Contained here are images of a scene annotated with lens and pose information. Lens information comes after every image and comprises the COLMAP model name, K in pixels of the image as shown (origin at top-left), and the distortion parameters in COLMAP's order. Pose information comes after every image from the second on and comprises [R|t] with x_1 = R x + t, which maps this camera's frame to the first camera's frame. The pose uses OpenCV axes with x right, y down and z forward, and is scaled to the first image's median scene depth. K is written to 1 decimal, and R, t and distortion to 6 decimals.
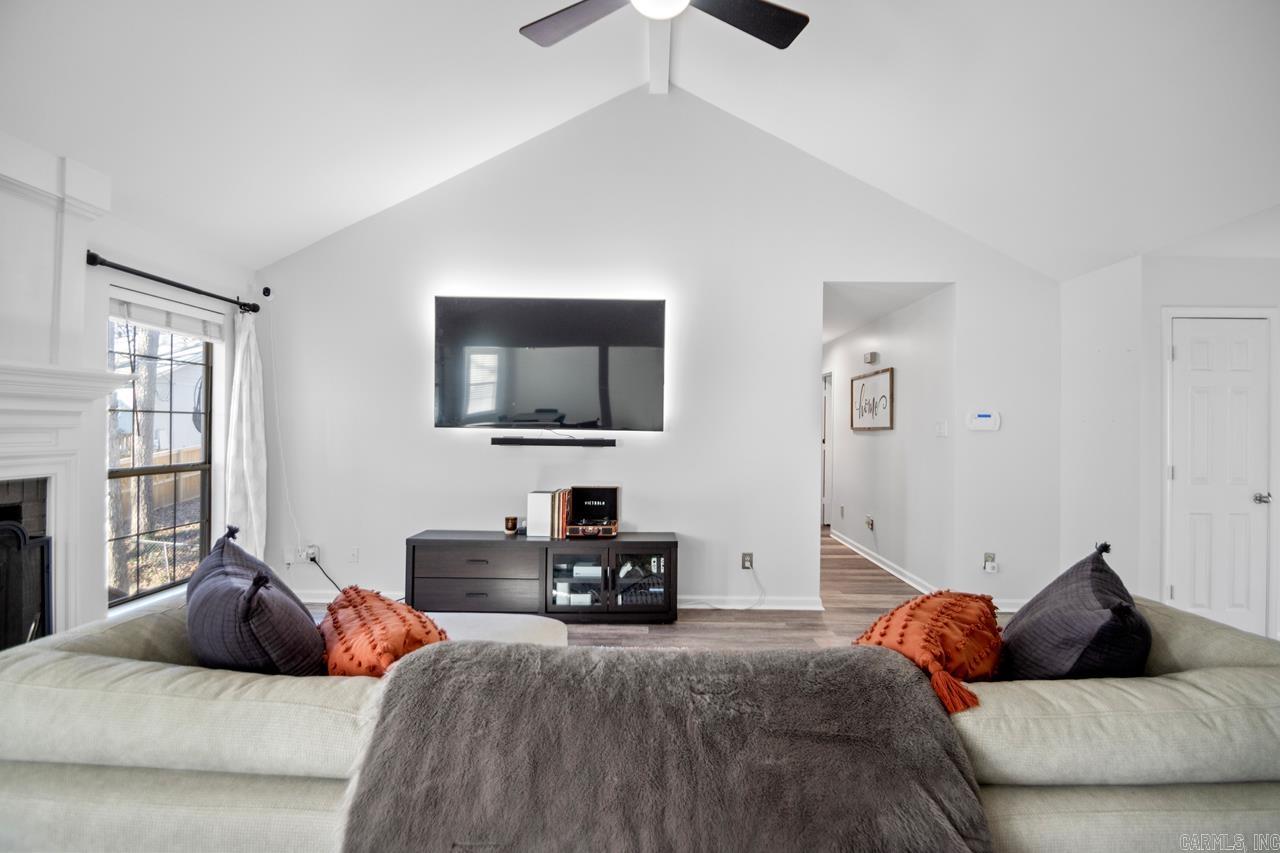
lens RADIAL K [[577.8, 0, 640.0], [0, 577.8, 426.5], [0, 0, 1]] dist [0.013767, -0.000035]
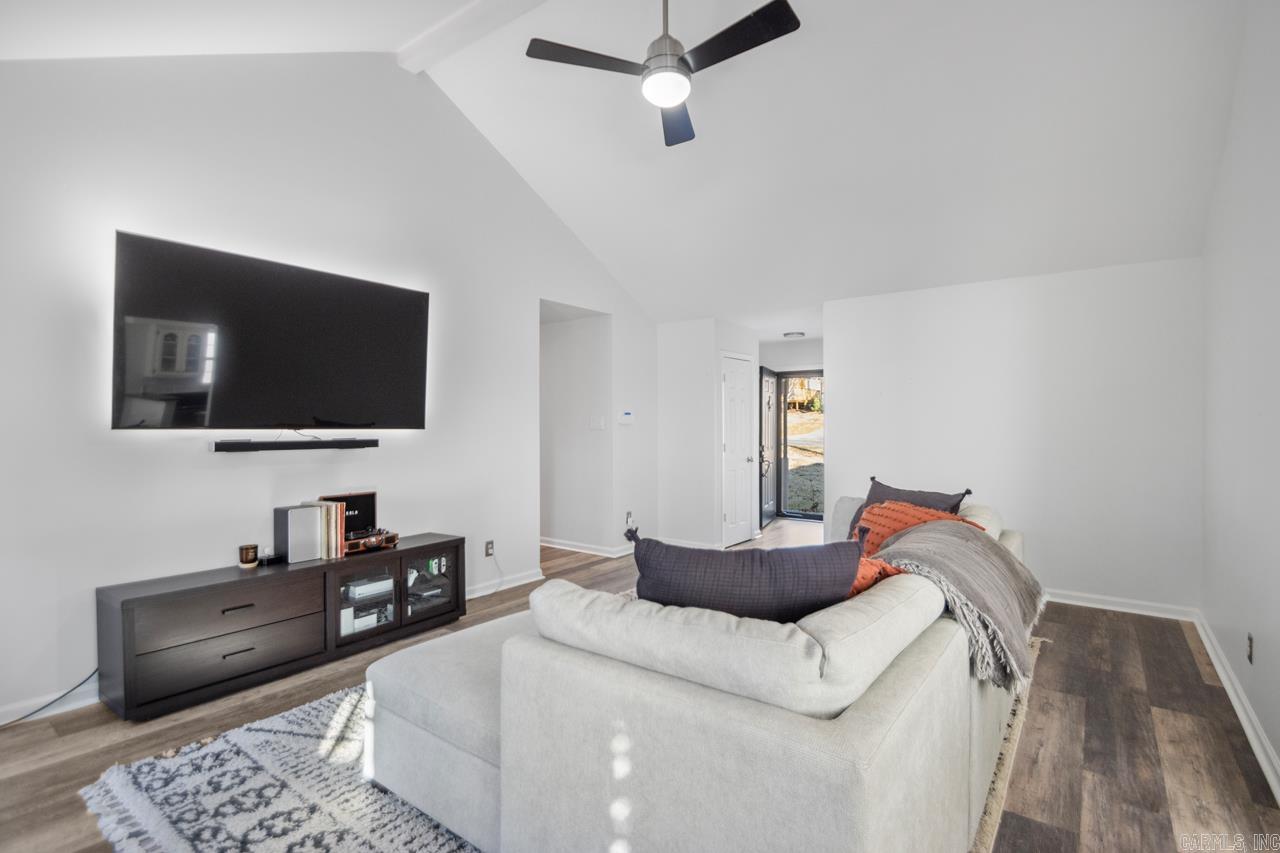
lens RADIAL K [[607.3, 0, 640.0], [0, 607.3, 426.5], [0, 0, 1]] dist [-0.000812, -0.000218]
pose [[0.591384, -0.016093, 0.806229, -0.580230], [0.008825, 0.999870, 0.013484, -0.006397], [-0.806342, -0.000859, 0.591449, 0.116950]]
